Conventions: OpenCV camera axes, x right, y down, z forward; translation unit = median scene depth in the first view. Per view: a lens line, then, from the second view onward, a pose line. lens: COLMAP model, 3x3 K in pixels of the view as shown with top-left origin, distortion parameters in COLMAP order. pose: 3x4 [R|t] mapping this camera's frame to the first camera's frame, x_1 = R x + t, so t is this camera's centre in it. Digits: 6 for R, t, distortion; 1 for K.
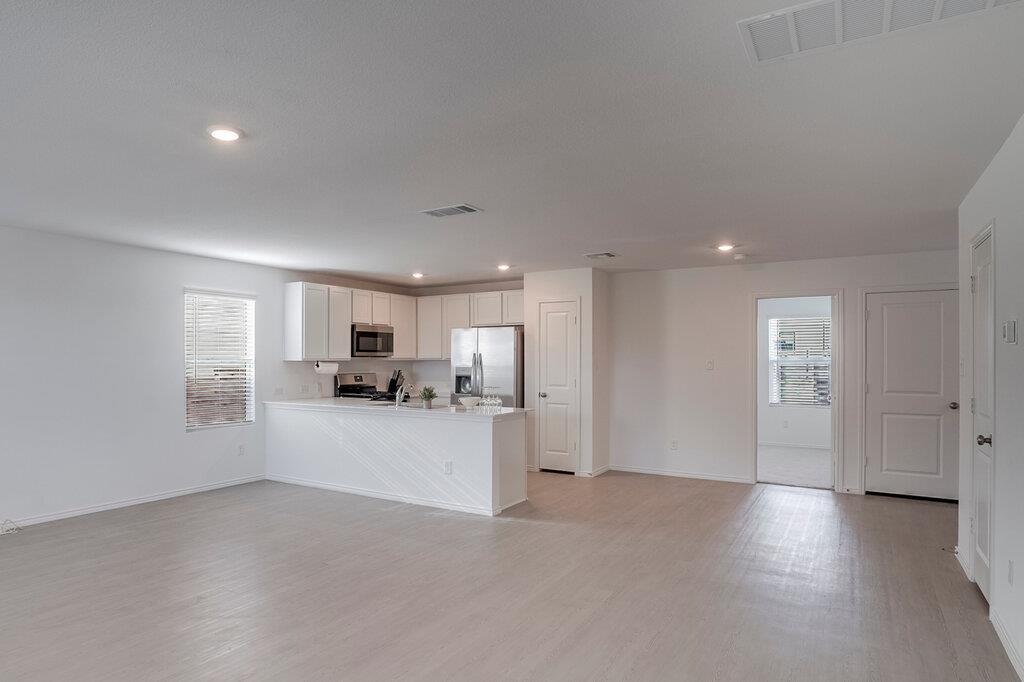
lens RADIAL K [[628.2, 0, 510.0], [0, 628.2, 359.5], [0, 0, 1]] dist [-0.035258, -0.000429]
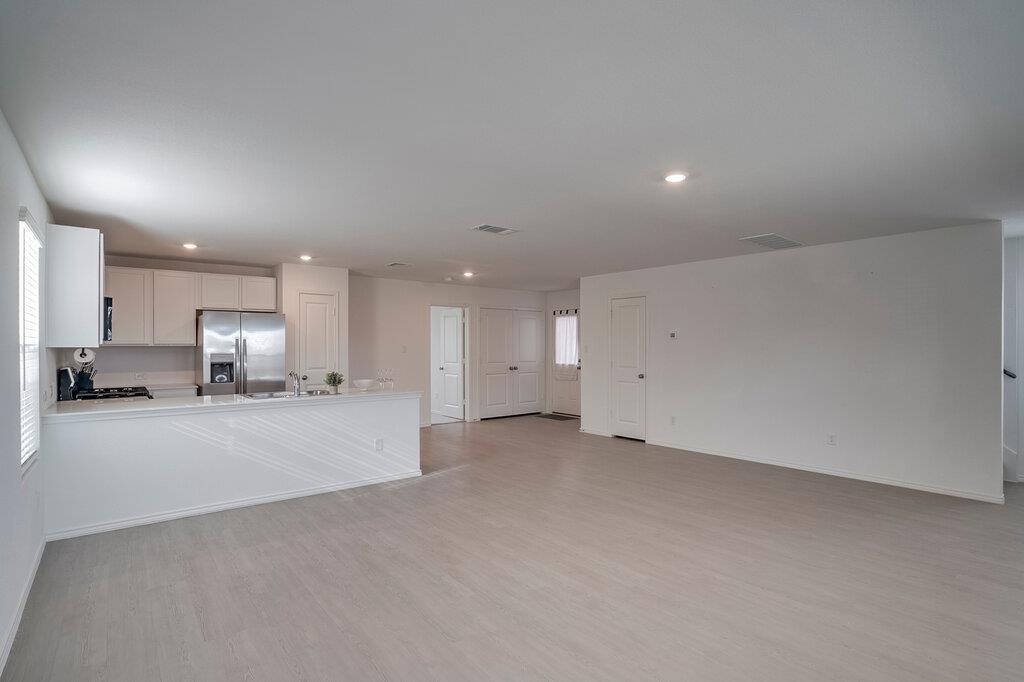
lens RADIAL K [[476.4, 0, 507.2], [0, 476.4, 343.5], [0, 0, 1]] dist [-0.002583, -0.000311]
pose [[0.367041, 0.001309, 0.930204, -0.633284], [0.001271, 0.999997, -0.001908, -0.001011], [-0.930204, 0.001883, 0.367038, 0.392450]]
